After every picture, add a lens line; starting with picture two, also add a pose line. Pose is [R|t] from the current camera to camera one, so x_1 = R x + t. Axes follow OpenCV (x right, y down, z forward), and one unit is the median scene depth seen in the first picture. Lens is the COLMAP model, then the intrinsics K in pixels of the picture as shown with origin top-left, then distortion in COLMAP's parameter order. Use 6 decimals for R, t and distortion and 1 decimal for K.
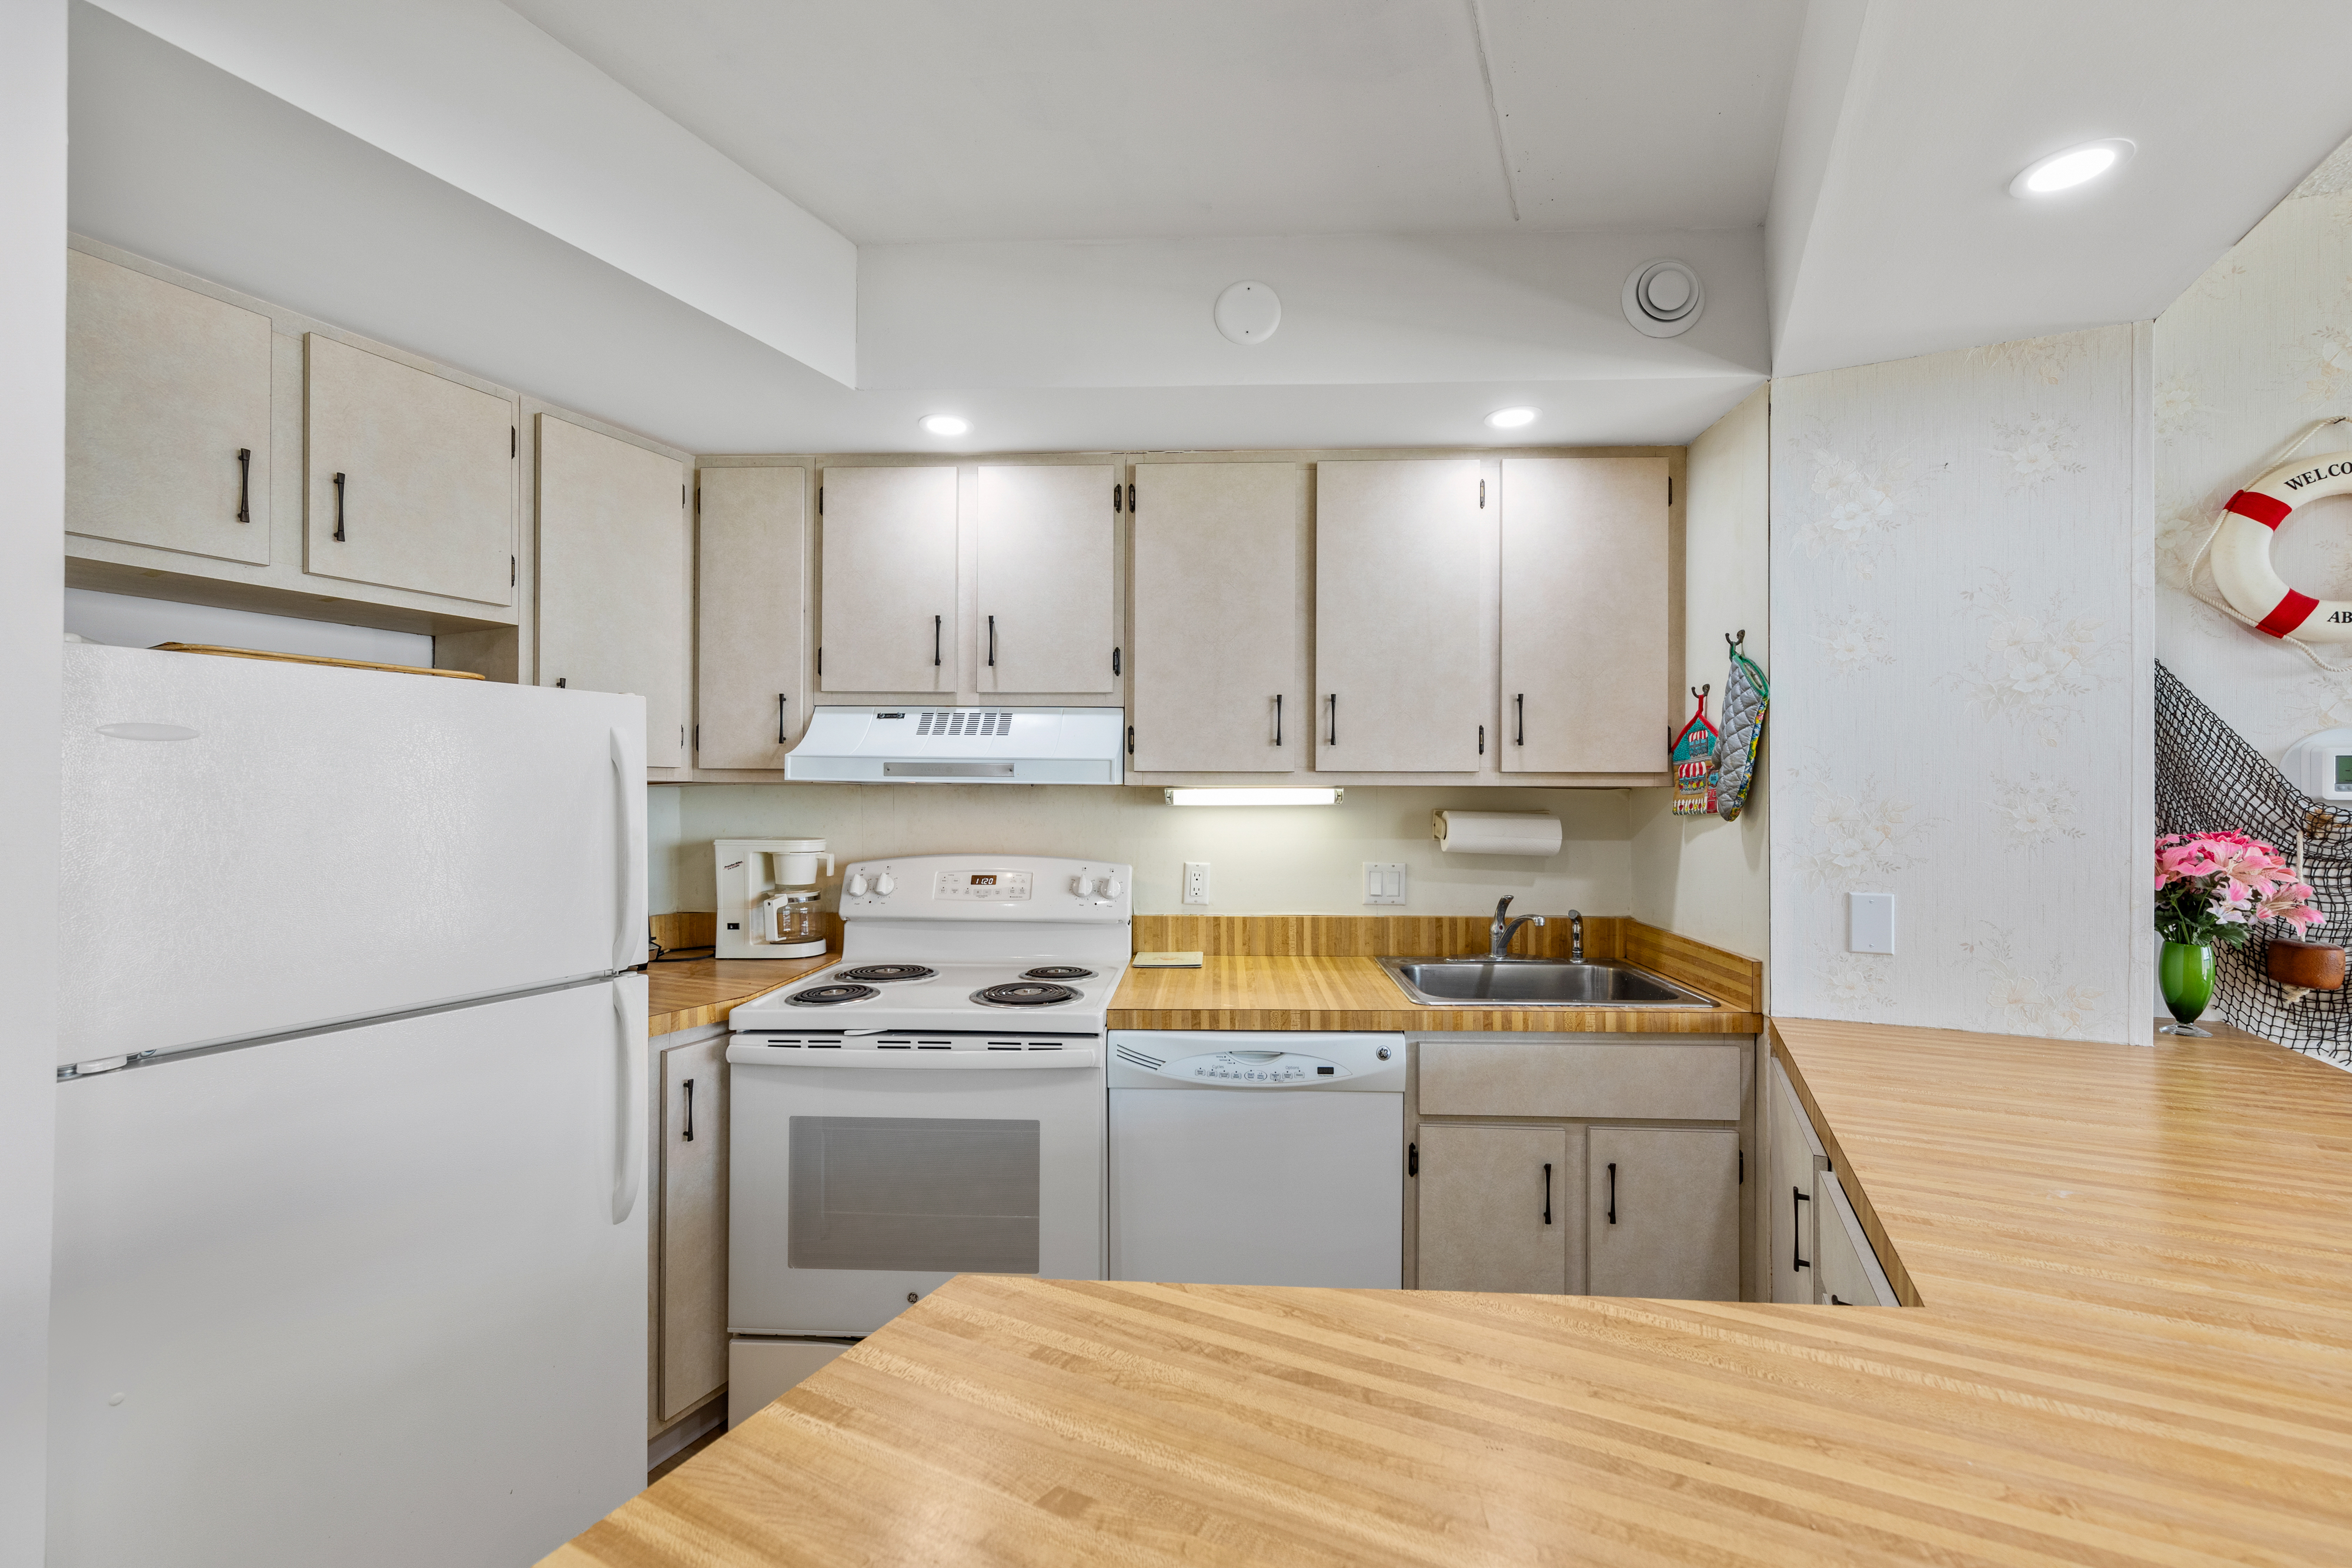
lens RADIAL K [[945.8, 0, 1175.3], [0, 945.8, 790.4], [0, 0, 1]] dist [0.006406, -0.000374]
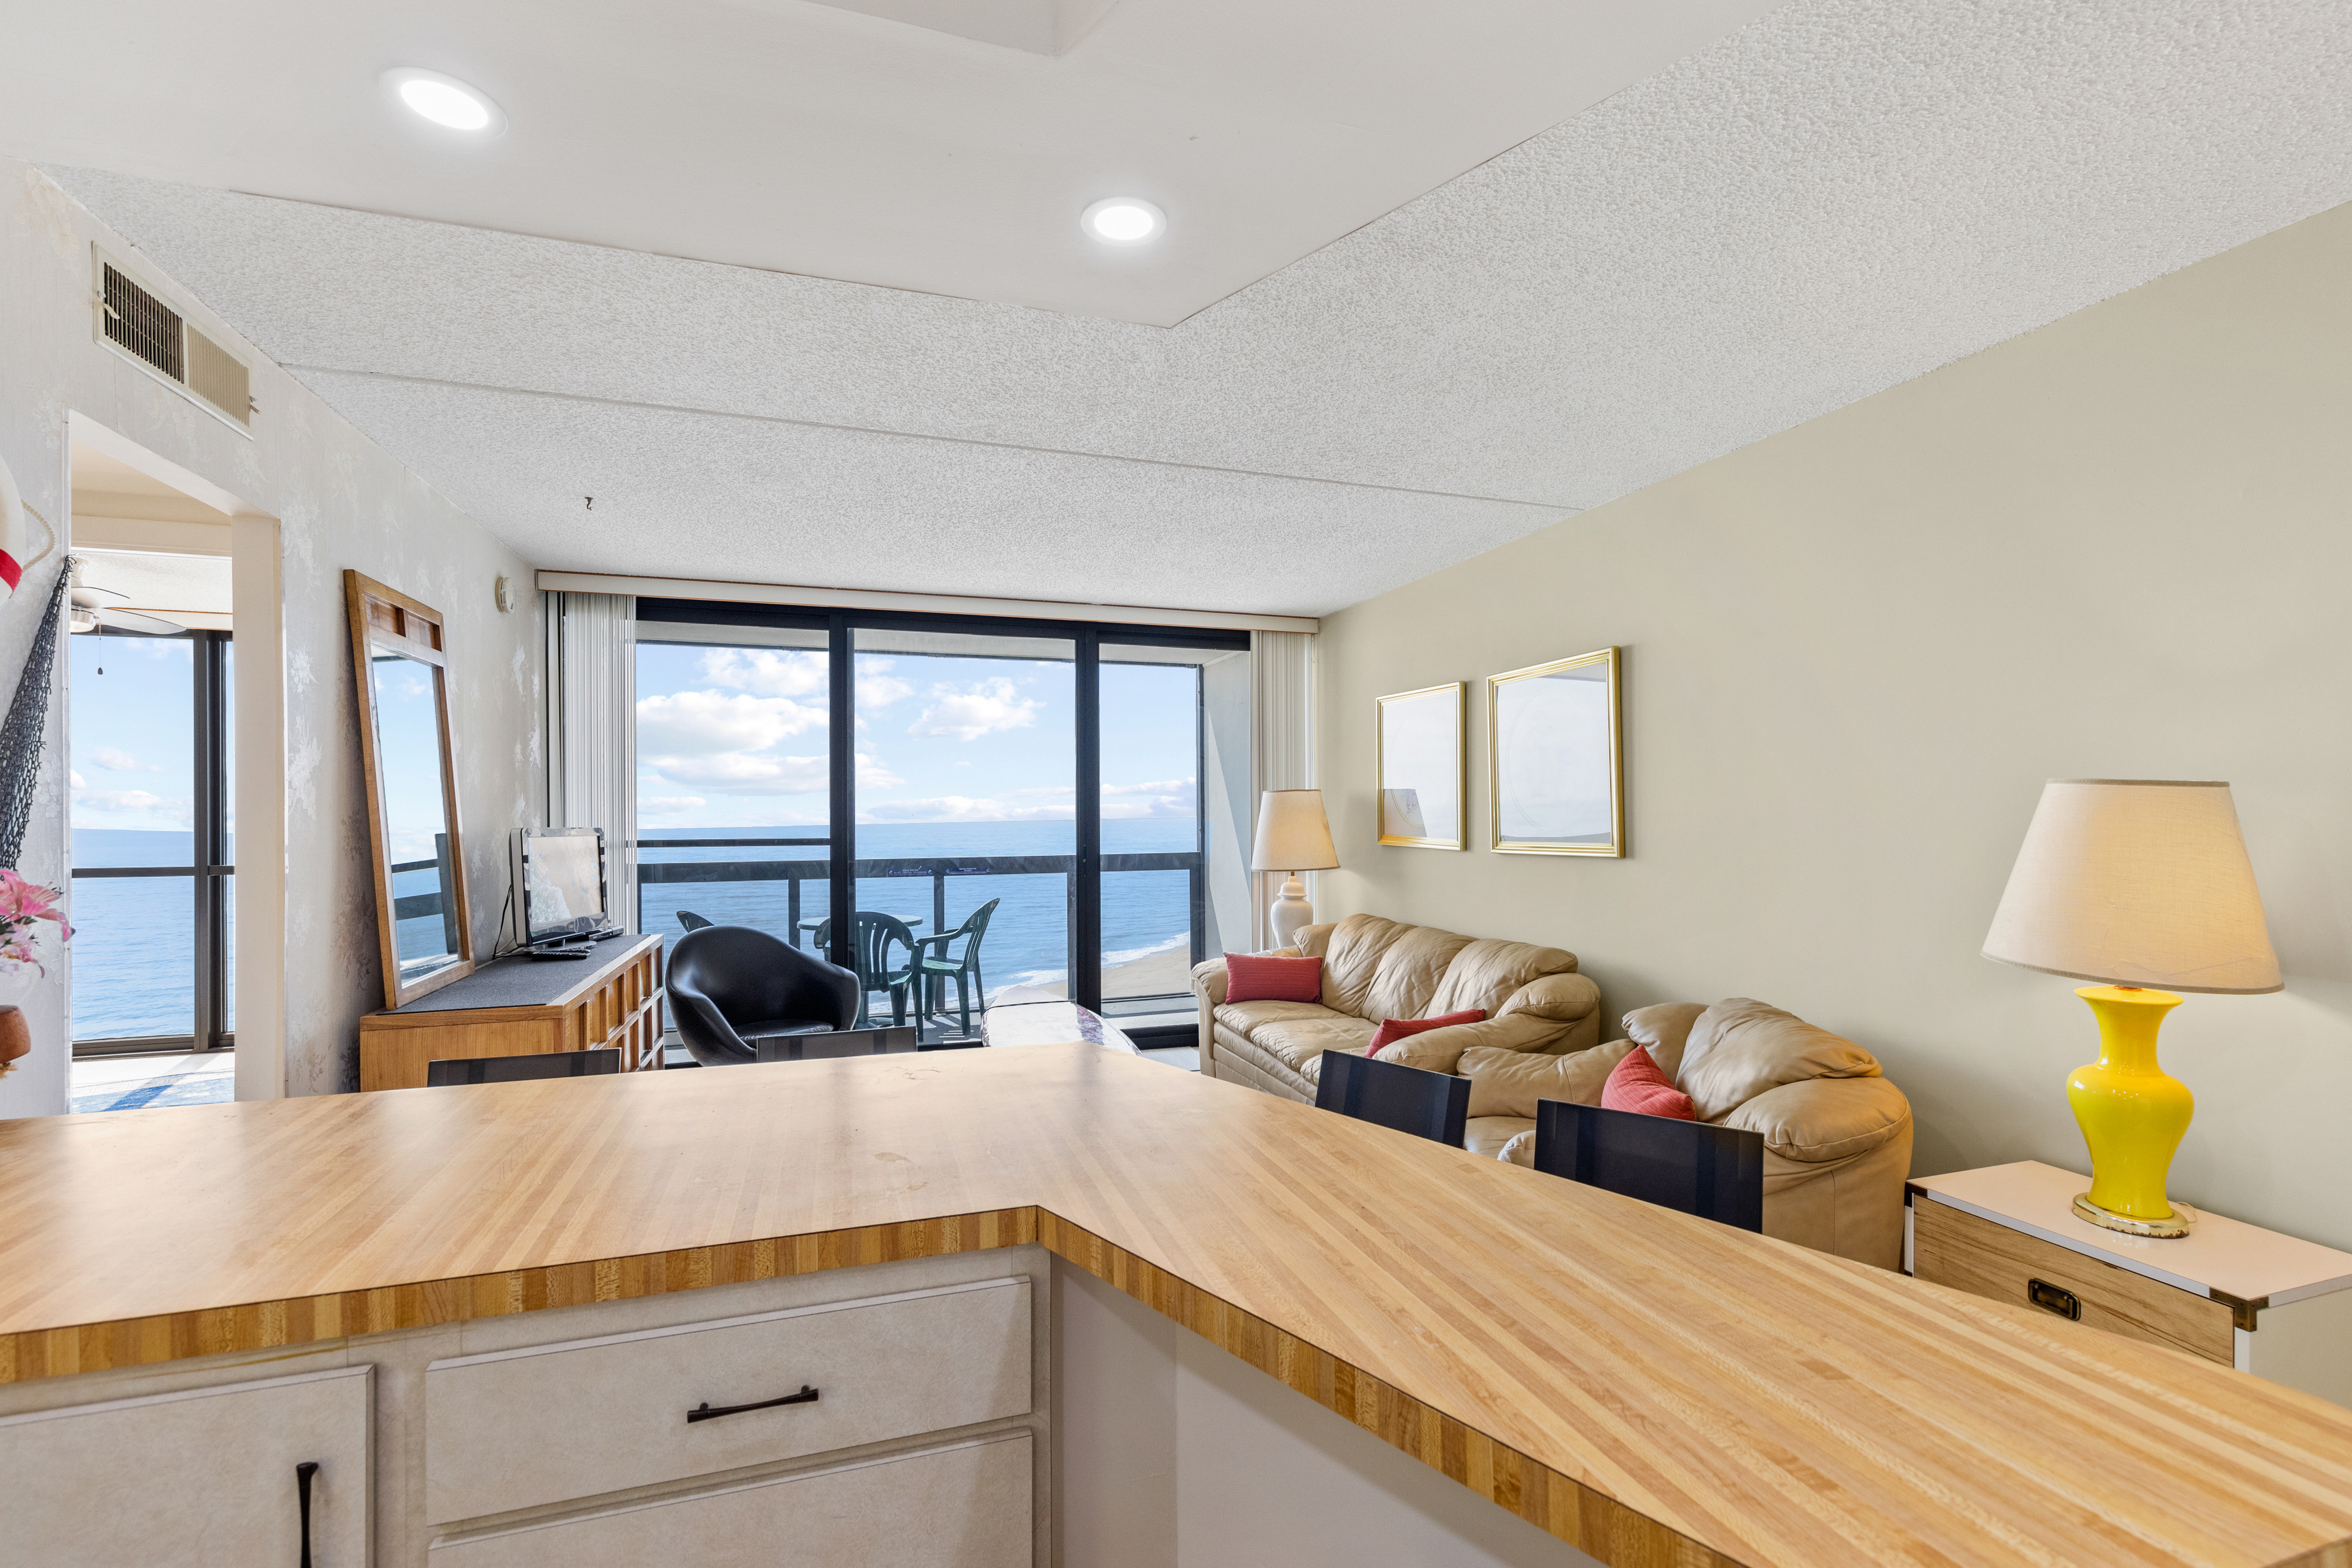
lens RADIAL K [[1016.1, 0, 1197.0], [0, 1016.1, 817.3], [0, 0, 1]] dist [0.002774, -0.000534]
pose [[-0.700073, -0.006577, 0.714041, -0.142109], [-0.002639, 0.999975, 0.006623, 0.001645], [-0.714067, 0.002752, -0.700072, 0.730173]]
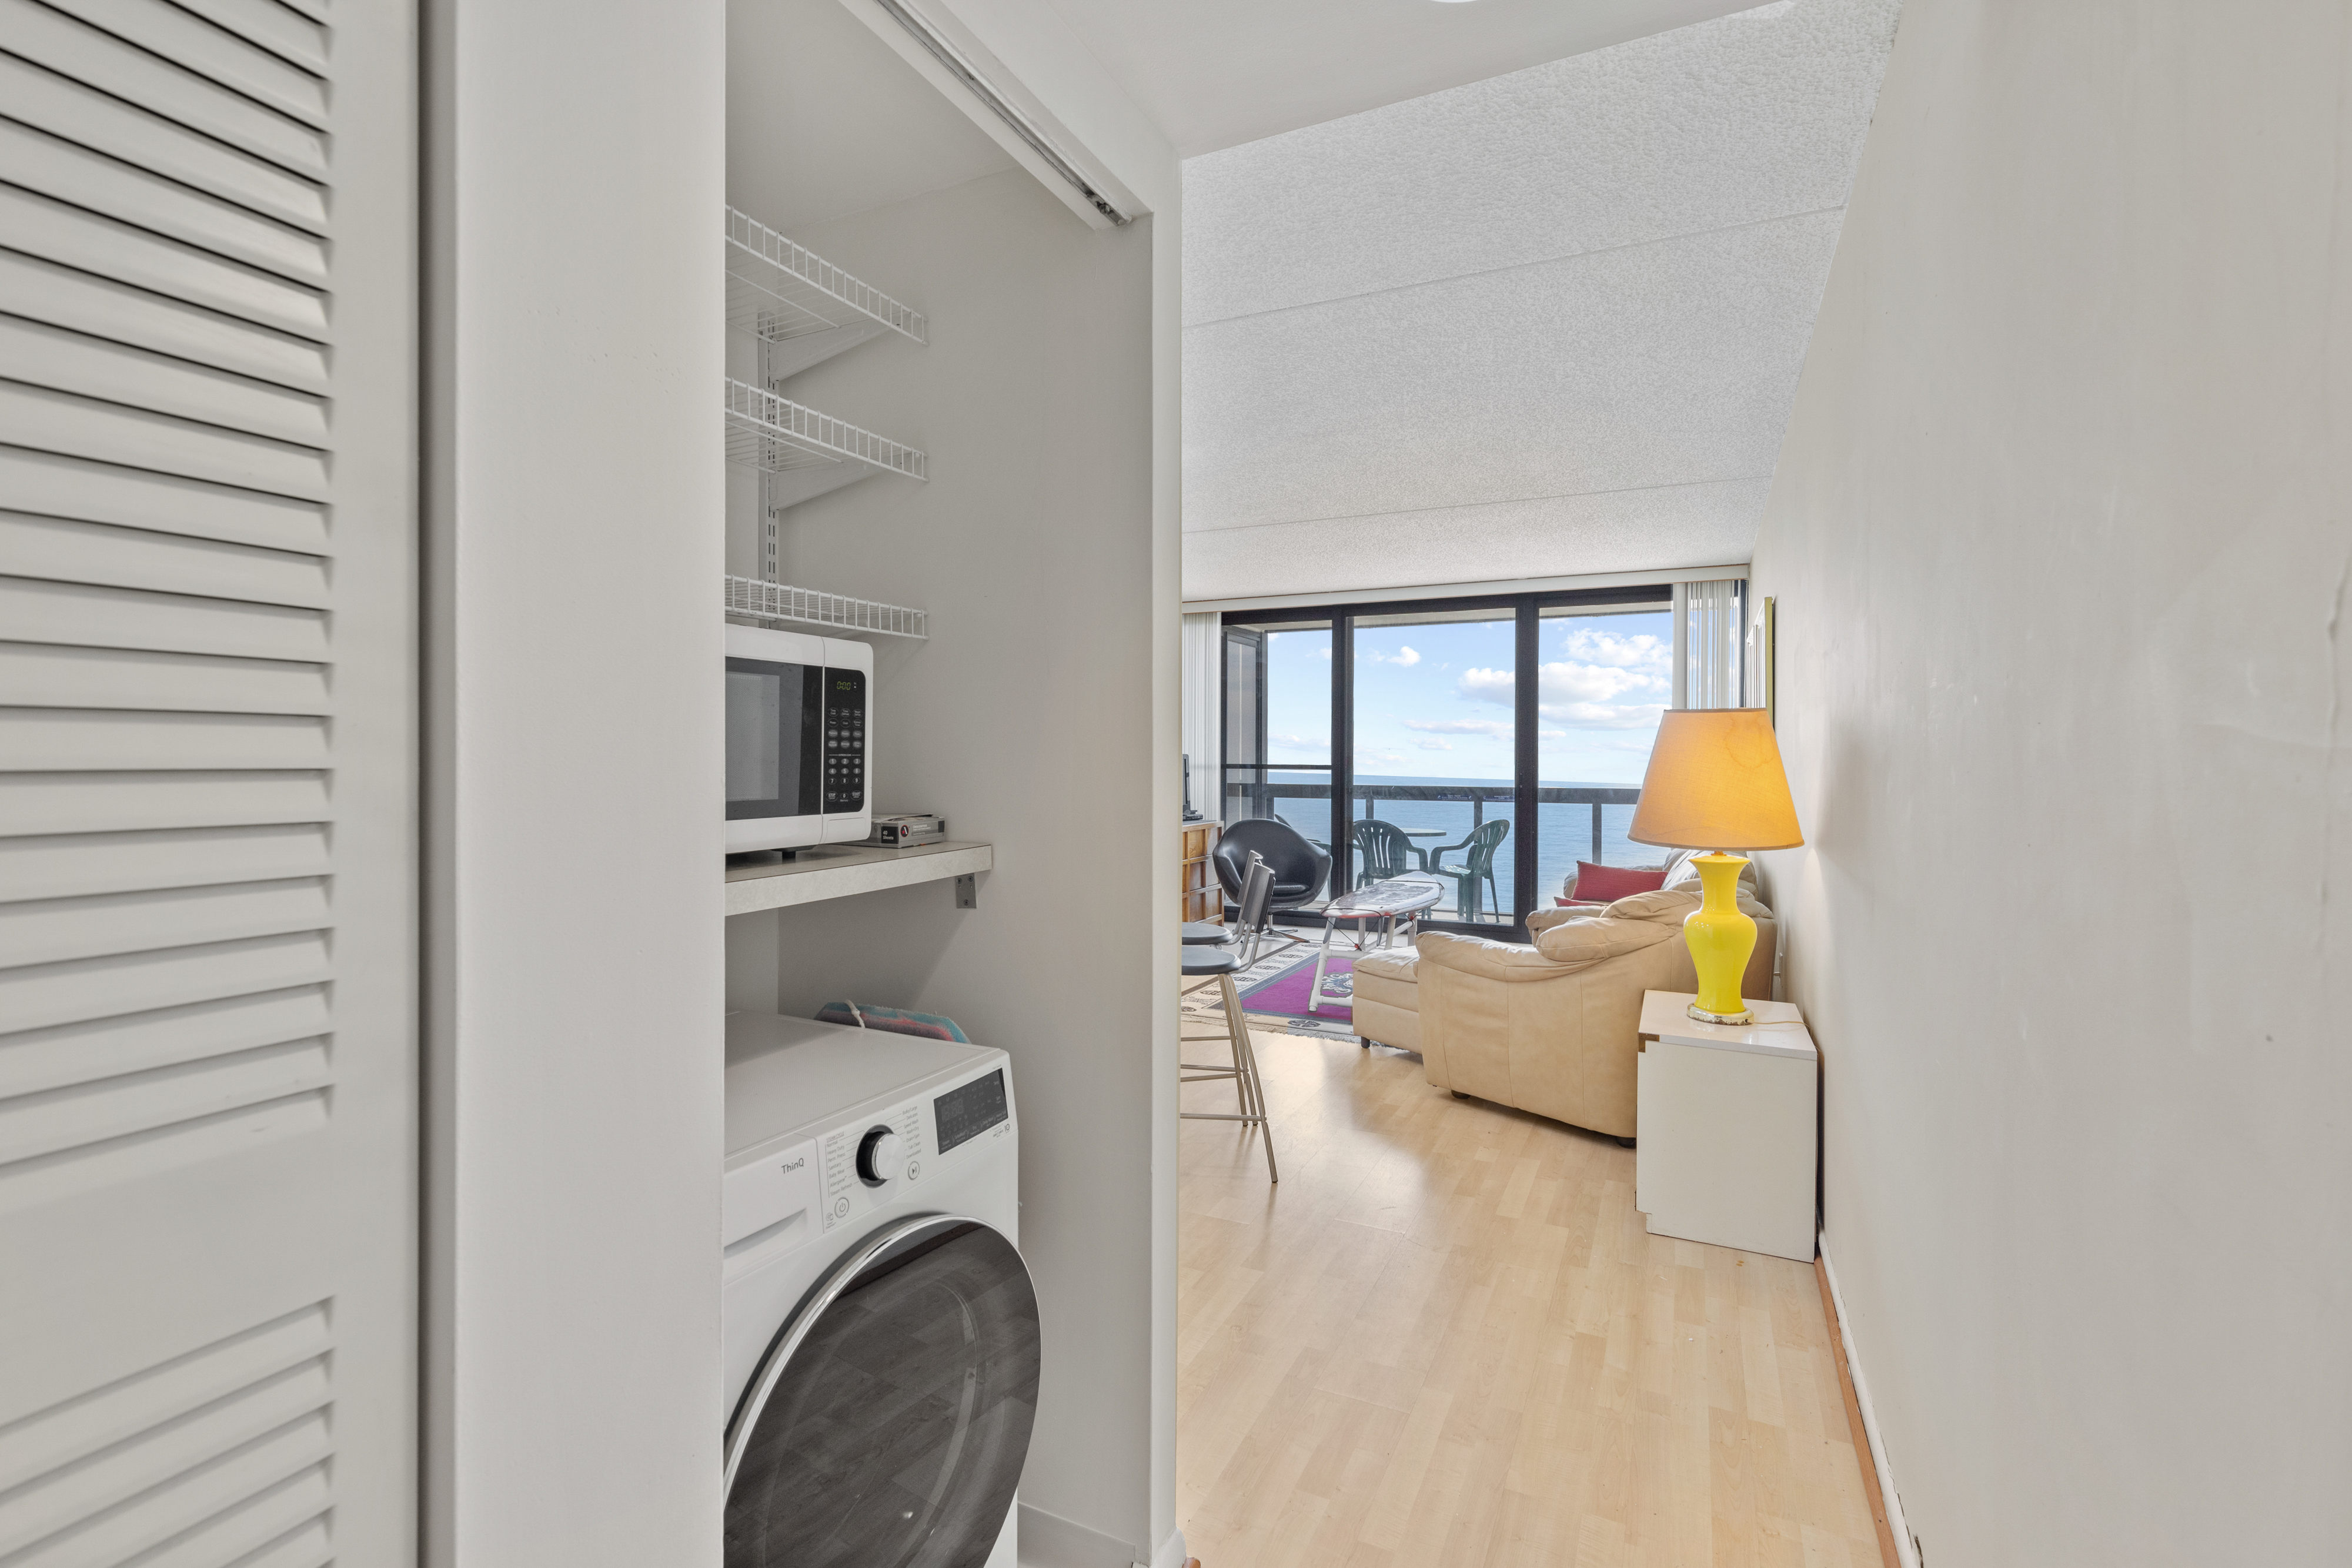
lens RADIAL K [[1081.7, 0, 1175.7], [0, 1081.7, 749.4], [0, 0, 1]] dist [0.011523, -0.001989]
pose [[0.000983, 0.003647, 0.999993, -1.619518], [-0.010979, 0.999933, -0.003636, 0.041641], [-0.999939, -0.010975, 0.001023, 0.130532]]
